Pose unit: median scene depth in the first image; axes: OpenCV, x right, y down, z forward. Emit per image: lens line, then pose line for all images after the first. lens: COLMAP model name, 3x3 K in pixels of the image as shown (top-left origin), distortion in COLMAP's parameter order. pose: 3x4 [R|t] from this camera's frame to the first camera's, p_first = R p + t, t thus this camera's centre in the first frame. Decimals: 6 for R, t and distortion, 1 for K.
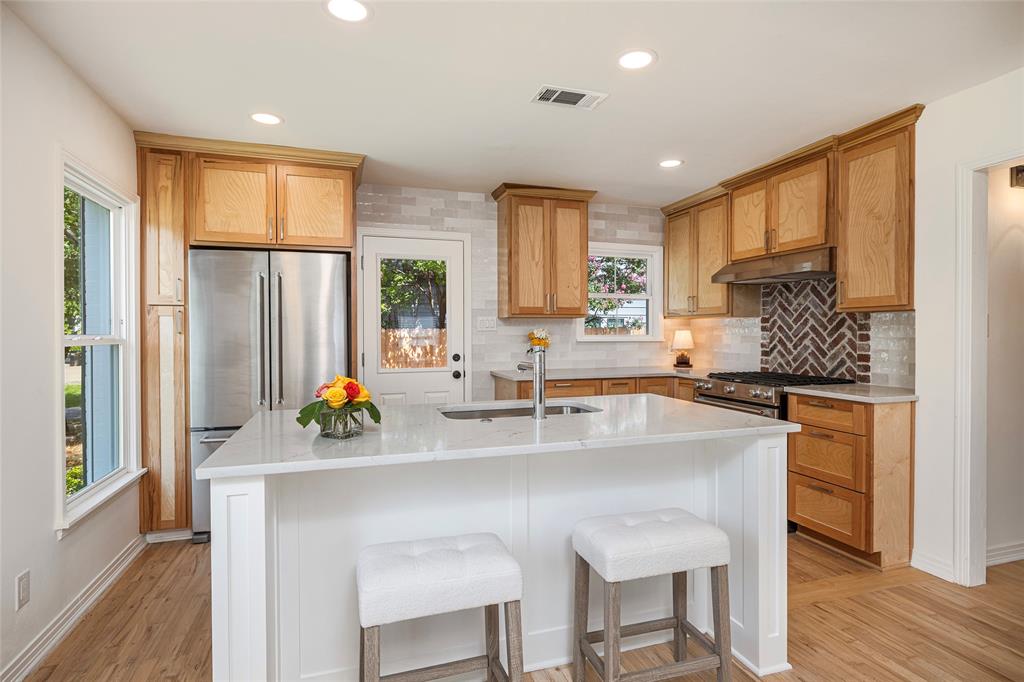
lens RADIAL K [[520.5, 0, 512.0], [0, 520.5, 337.2], [0, 0, 1]] dist [0.000527, -0.001078]
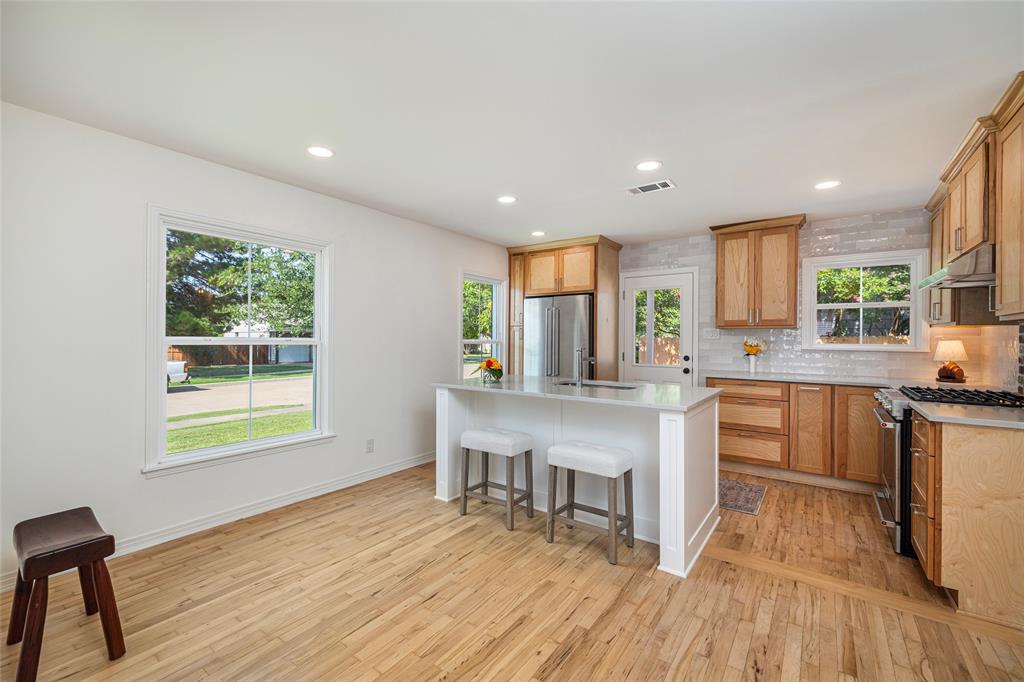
lens RADIAL K [[434.7, 0, 510.9], [0, 434.7, 336.3], [0, 0, 1]] dist [0.004042, -0.000277]
pose [[0.580734, 0.004733, -0.814079, 0.574225], [-0.015007, 0.999875, -0.004892, -0.006235], [0.813955, 0.015058, 0.580733, -0.043903]]
